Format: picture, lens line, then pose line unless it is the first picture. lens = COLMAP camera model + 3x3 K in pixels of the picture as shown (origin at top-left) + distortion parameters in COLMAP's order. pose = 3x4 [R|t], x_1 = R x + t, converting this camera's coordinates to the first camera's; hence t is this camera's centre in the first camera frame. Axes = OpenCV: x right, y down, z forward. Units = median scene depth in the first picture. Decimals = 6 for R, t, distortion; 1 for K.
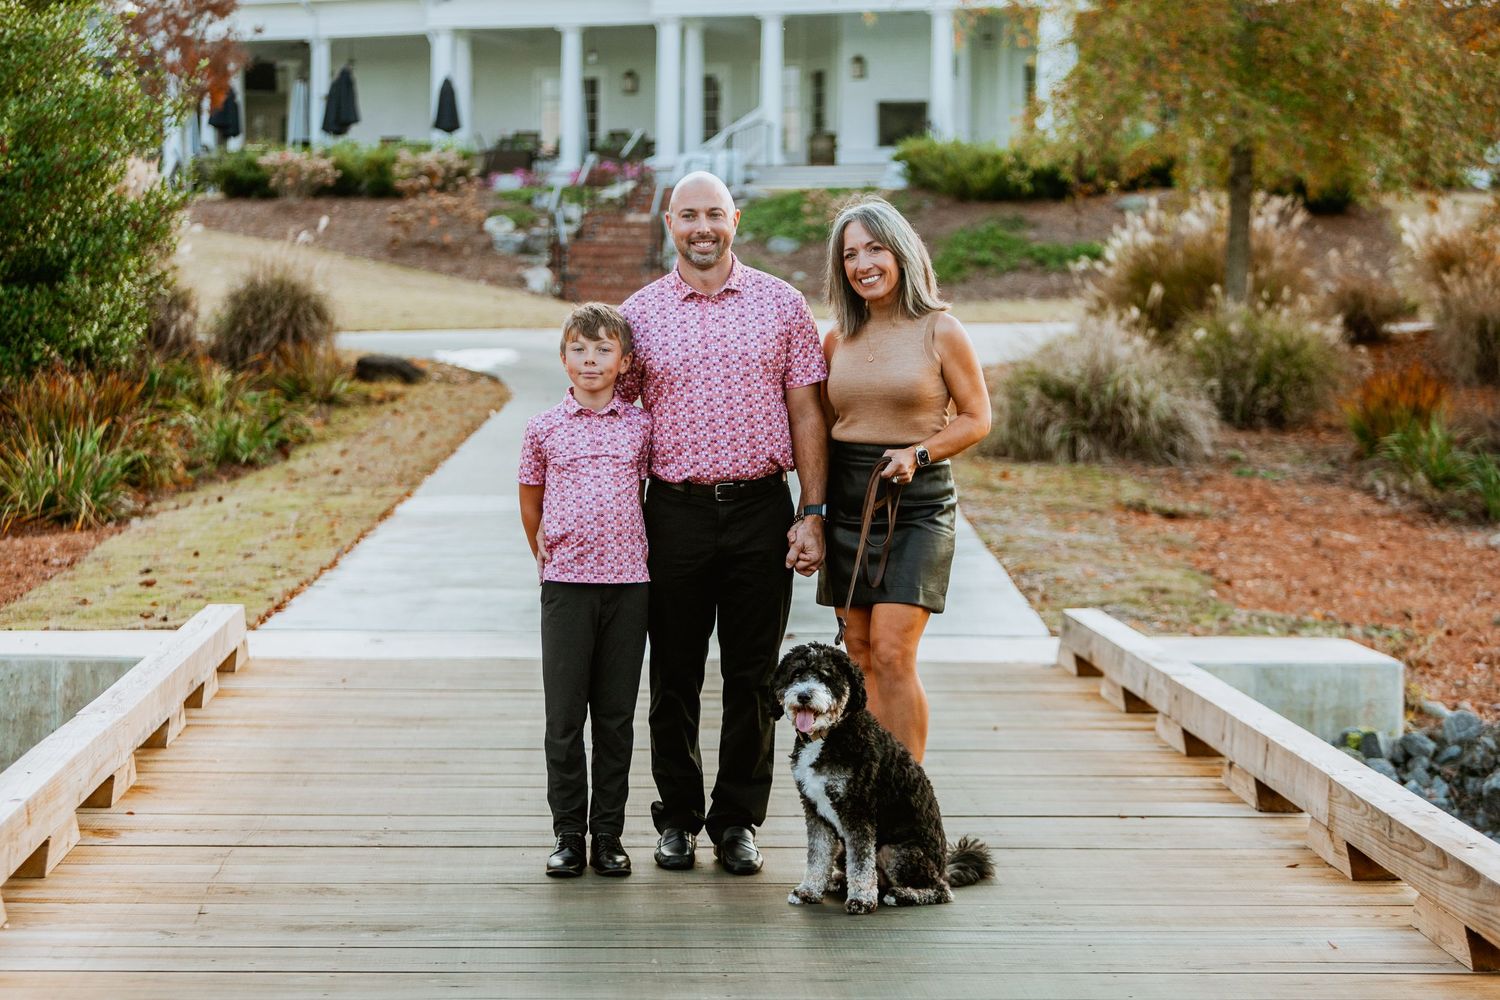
lens RADIAL K [[4250.2, 0, 750.0], [0, 4250.2, 500.0], [0, 0, 1]] dist [0.054011, -0.642811]
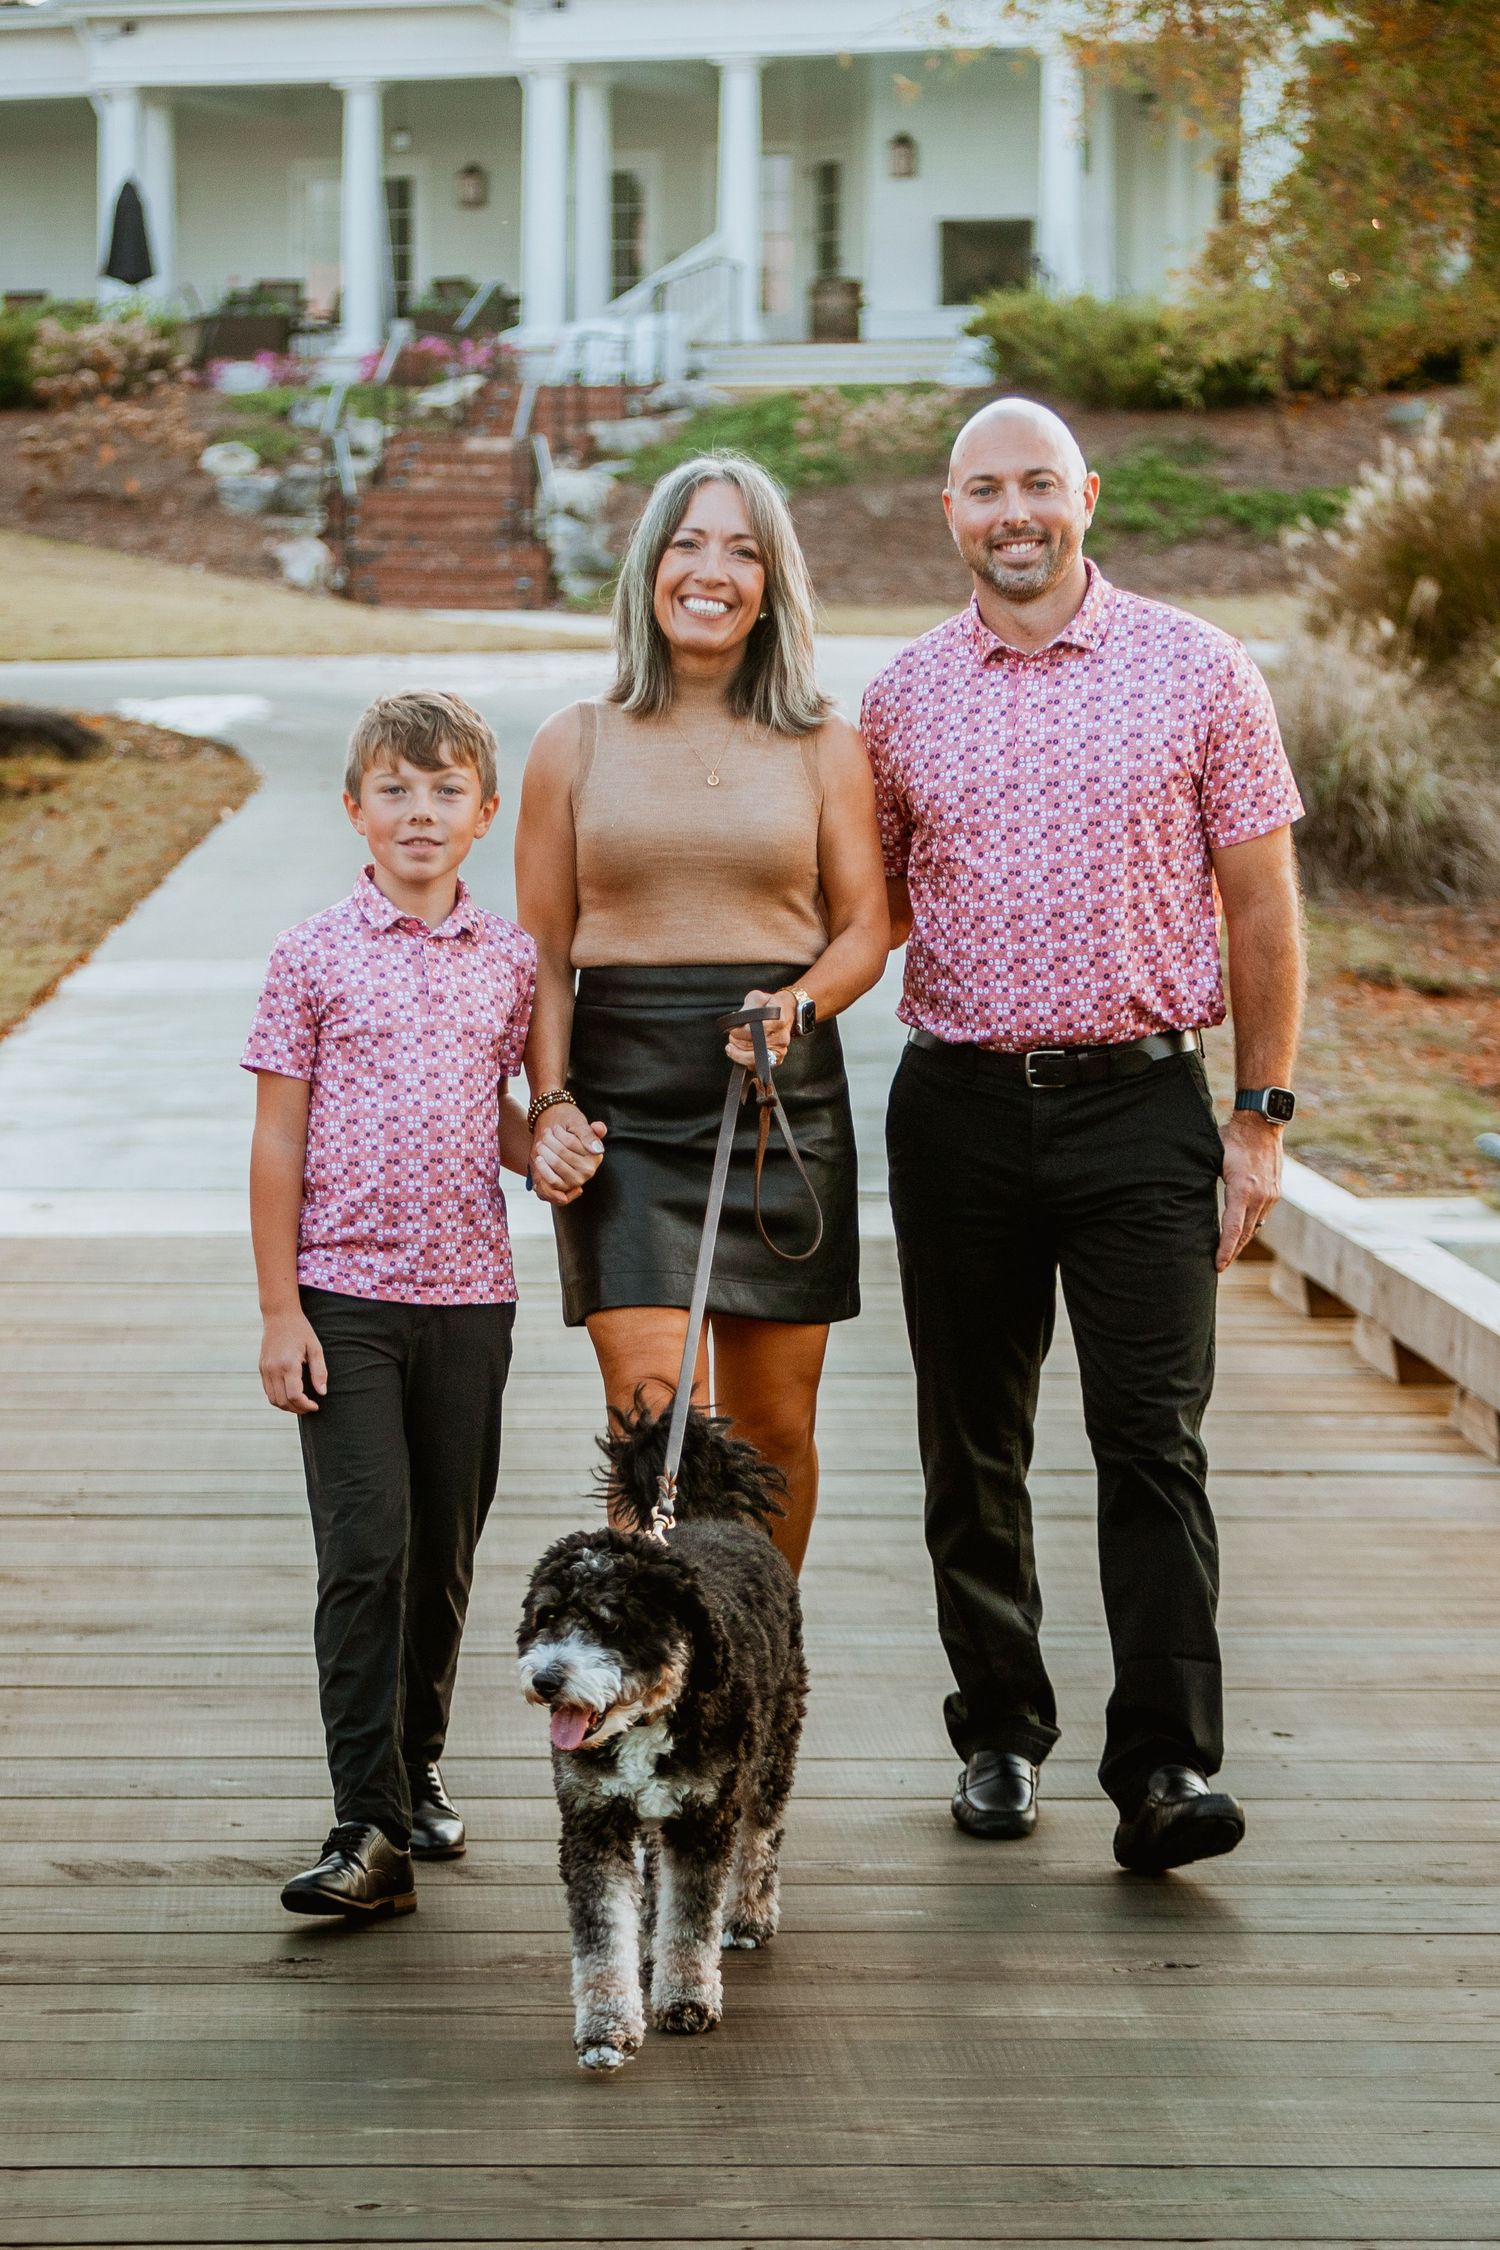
lens RADIAL K [[4463.6, 0, 752.4], [0, 4463.6, 906.6], [0, 0, 1]] dist [0.018563, 0.413437]
pose [[0.999377, -0.003711, 0.035109, -0.012931], [0.003965, 0.999966, -0.007186, -0.003932], [-0.035081, 0.007321, 0.999358, 0.433077]]
